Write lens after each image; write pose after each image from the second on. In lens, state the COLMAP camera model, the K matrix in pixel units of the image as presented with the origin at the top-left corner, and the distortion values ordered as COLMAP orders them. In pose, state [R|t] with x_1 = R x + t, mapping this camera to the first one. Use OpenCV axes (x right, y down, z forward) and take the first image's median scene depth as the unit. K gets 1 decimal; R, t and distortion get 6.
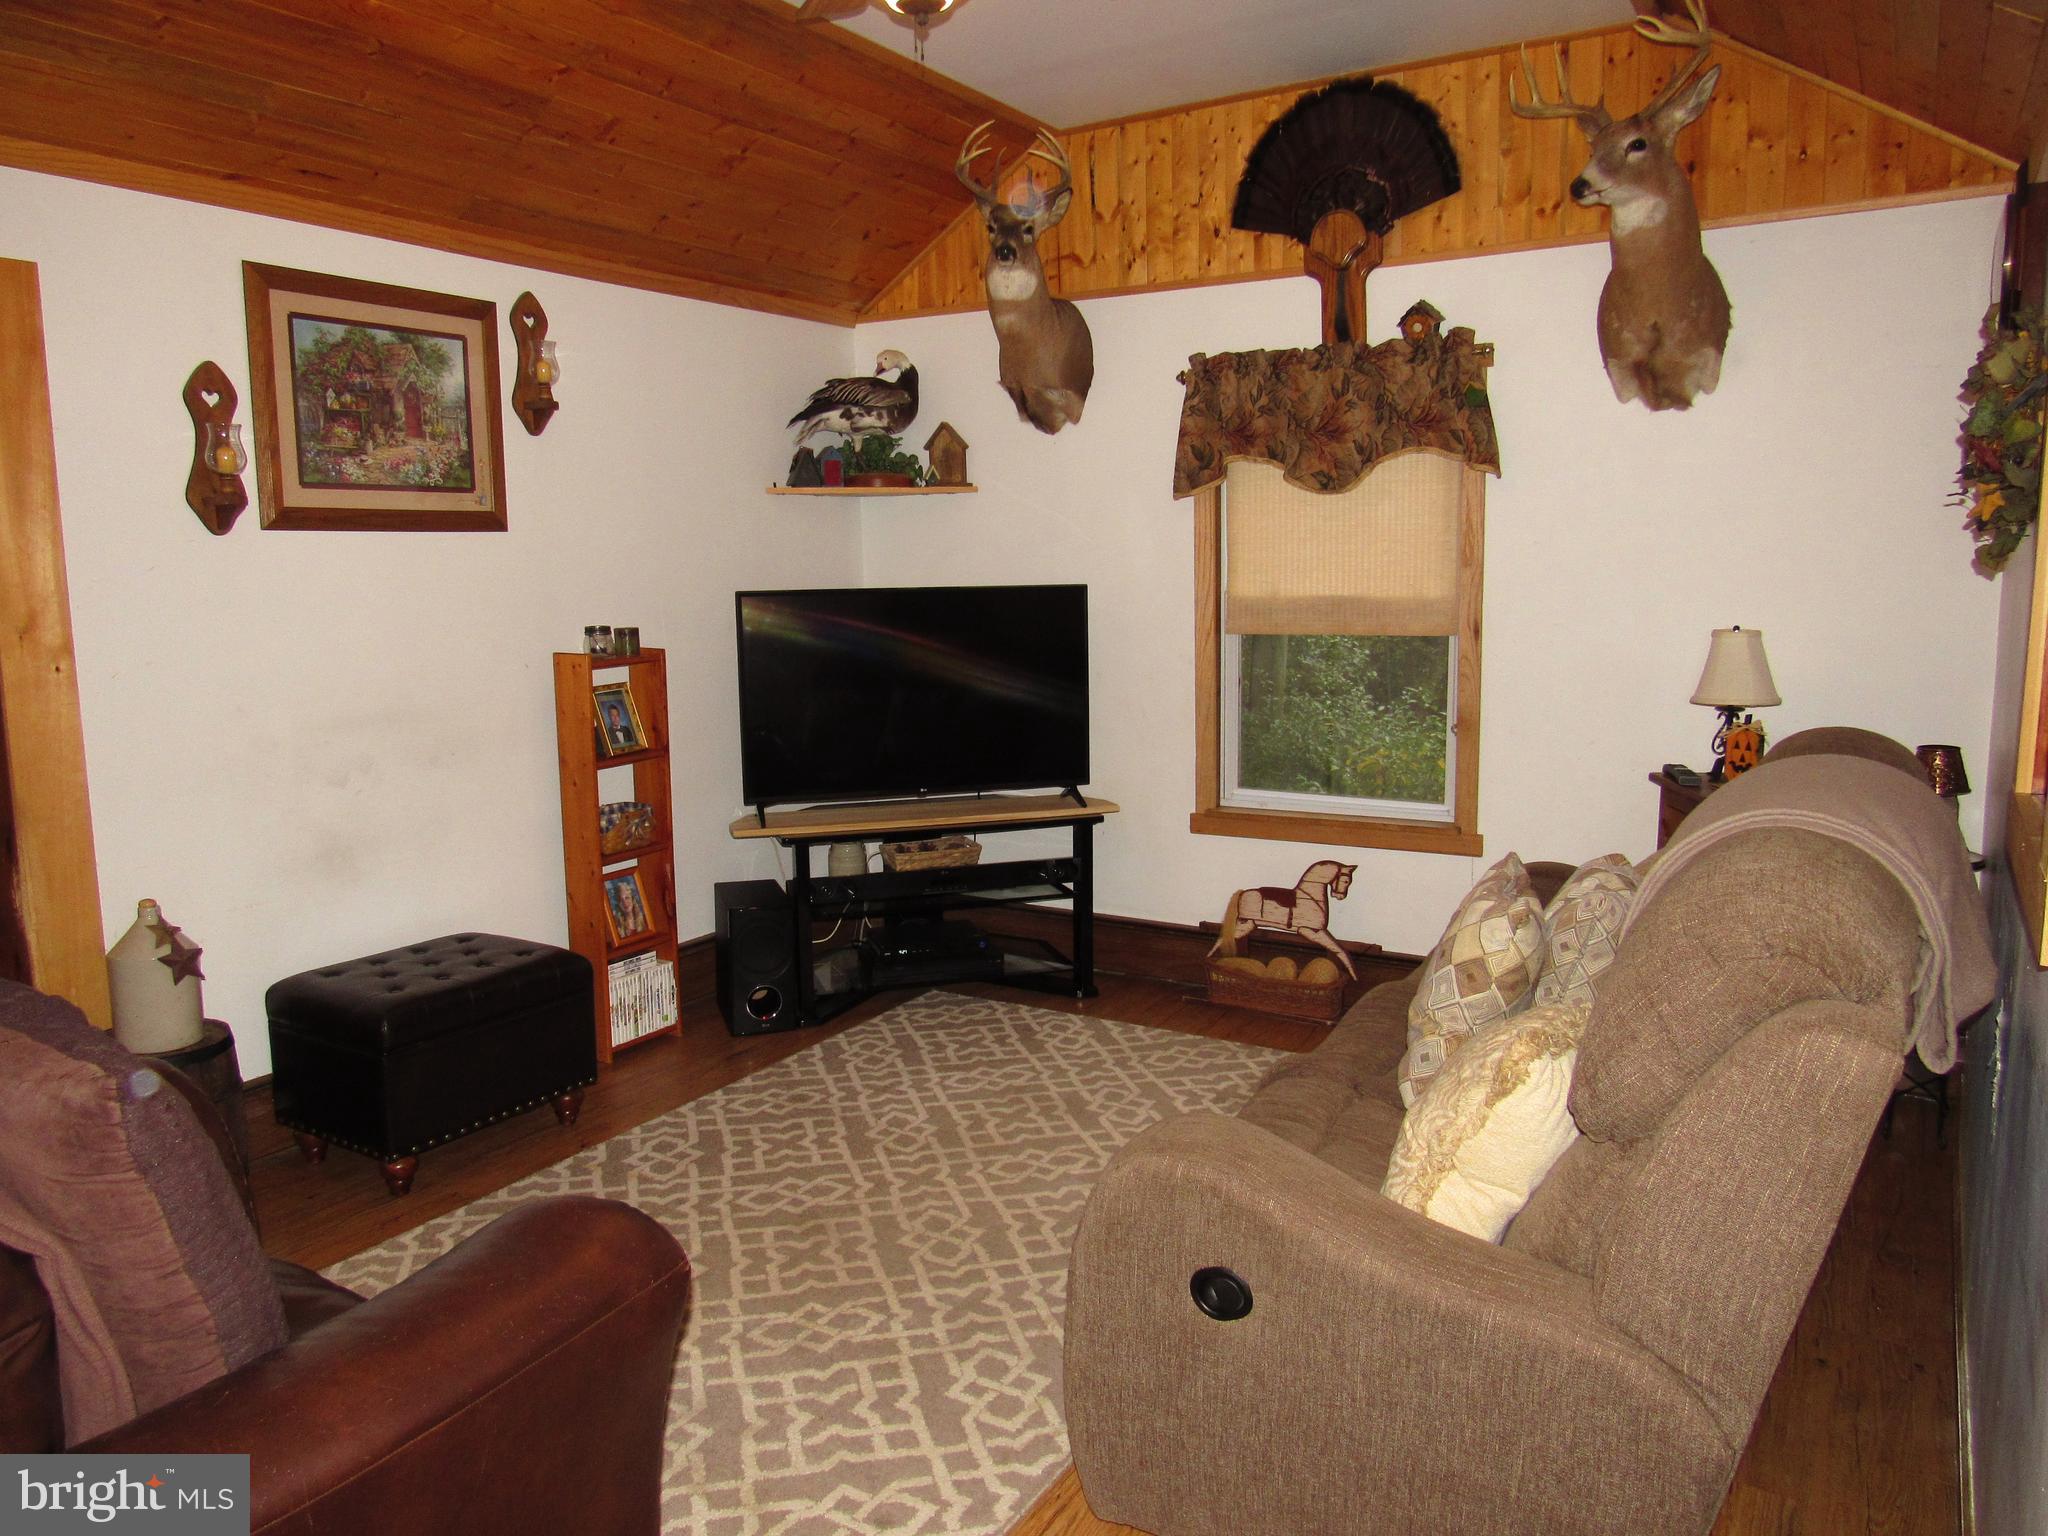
lens RADIAL K [[1461.9, 0, 1031.9], [0, 1461.9, 774.5], [0, 0, 1]] dist [-0.021356, 0.009369]
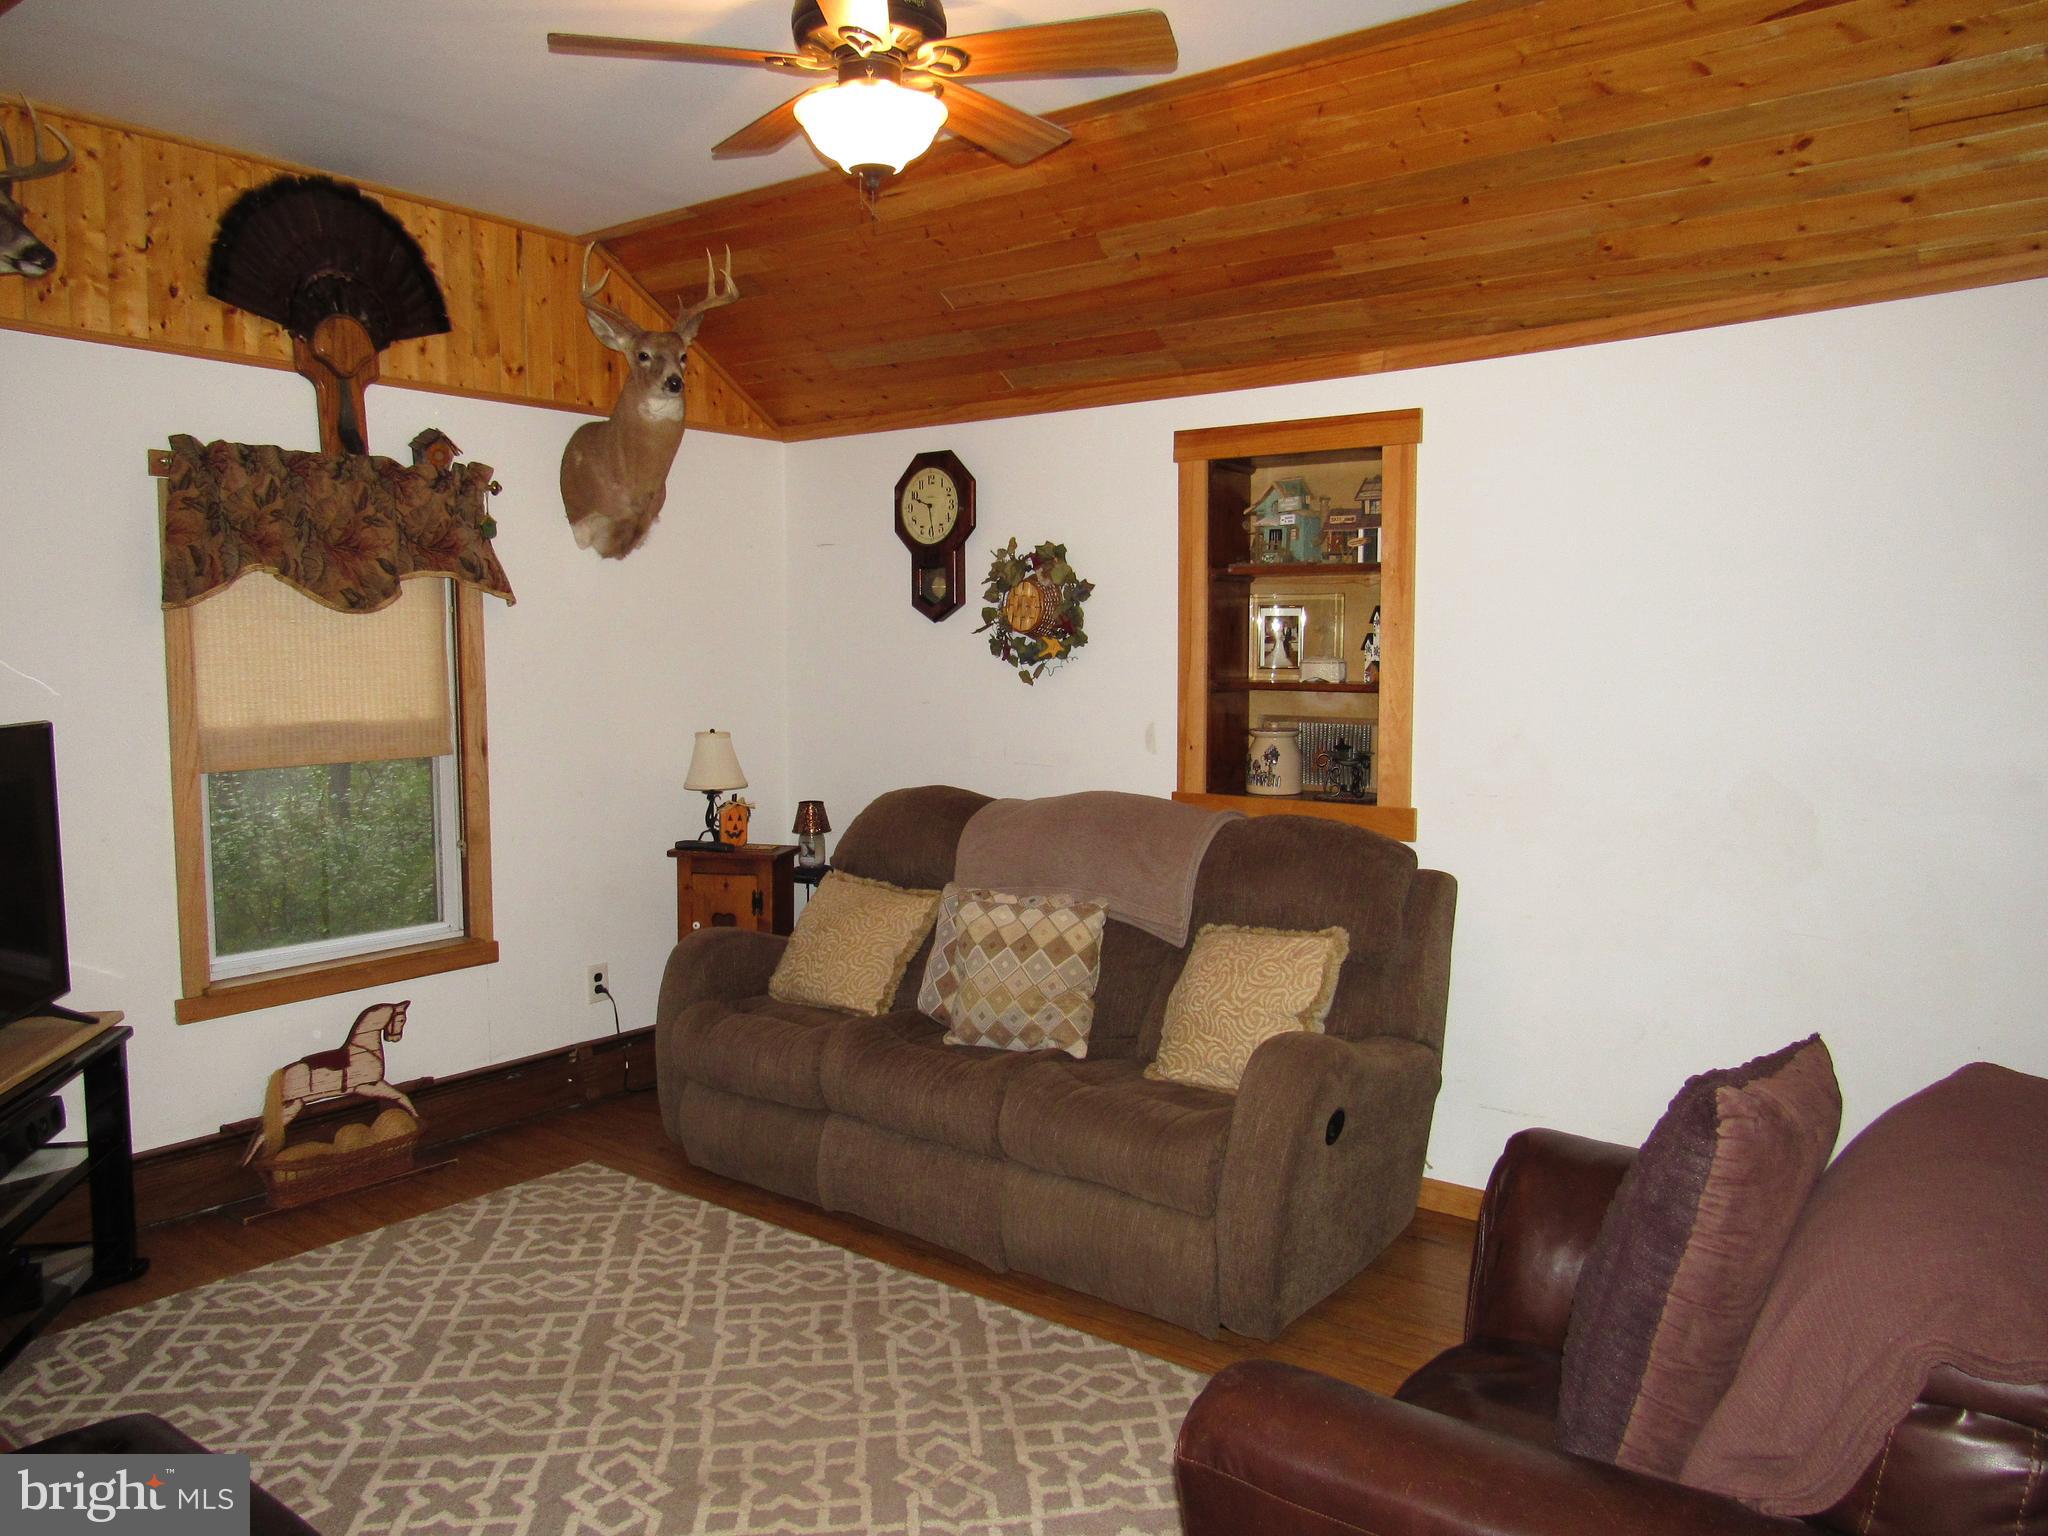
lens RADIAL K [[1461.9, 0, 1012.9], [0, 1461.9, 765.6], [0, 0, 1]] dist [-0.021356, 0.009369]
pose [[0.120794, -0.071170, 0.990123, -0.674114], [0.141086, 0.988532, 0.053843, -0.086596], [-0.982600, 0.133188, 0.129450, 0.478931]]
